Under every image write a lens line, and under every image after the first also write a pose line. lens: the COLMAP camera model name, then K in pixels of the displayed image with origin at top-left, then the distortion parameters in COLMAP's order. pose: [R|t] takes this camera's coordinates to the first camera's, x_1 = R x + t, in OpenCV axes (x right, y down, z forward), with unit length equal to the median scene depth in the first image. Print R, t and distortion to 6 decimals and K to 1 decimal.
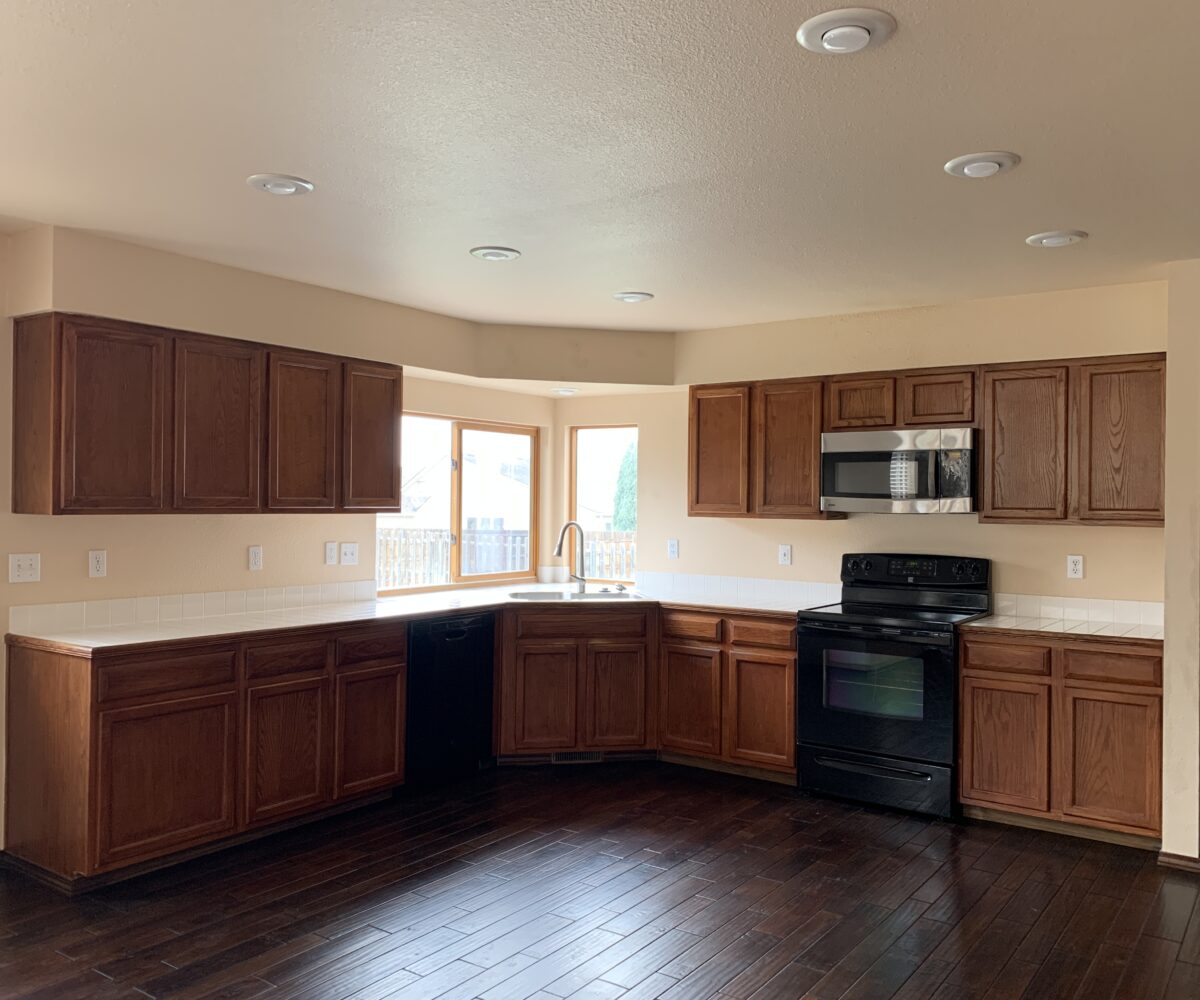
lens RADIAL K [[1016.4, 0, 570.5], [0, 1016.4, 506.0], [0, 0, 1]] dist [-0.001219, -0.042801]
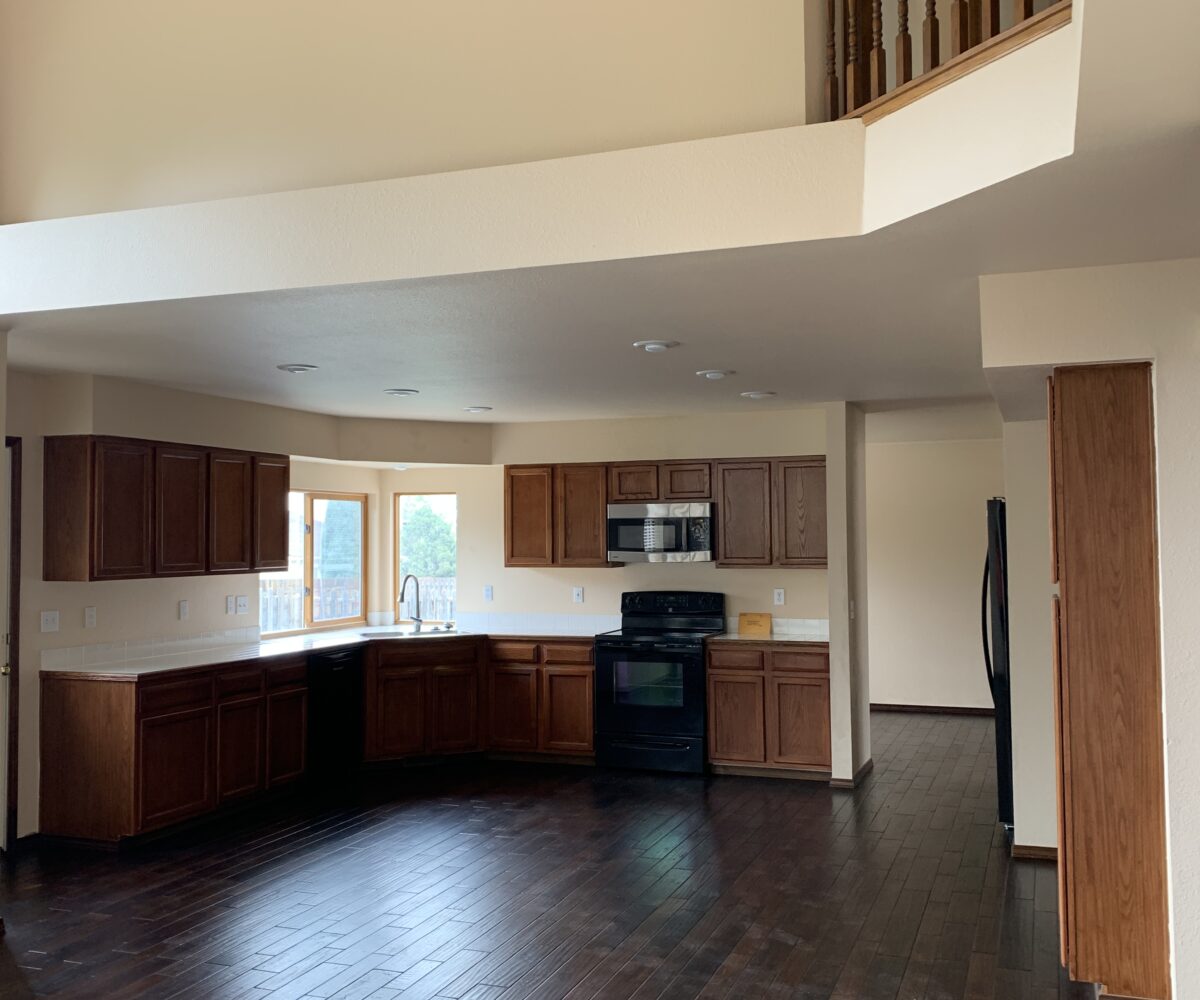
lens RADIAL K [[1235.2, 0, 599.5], [0, 1235.2, 496.5], [0, 0, 1]] dist [0.019790, 0.000000]
pose [[0.960746, -0.009142, 0.277279, -0.237177], [0.019607, 0.999195, -0.034991, -0.026417], [-0.276736, 0.039054, 0.960152, -0.628565]]
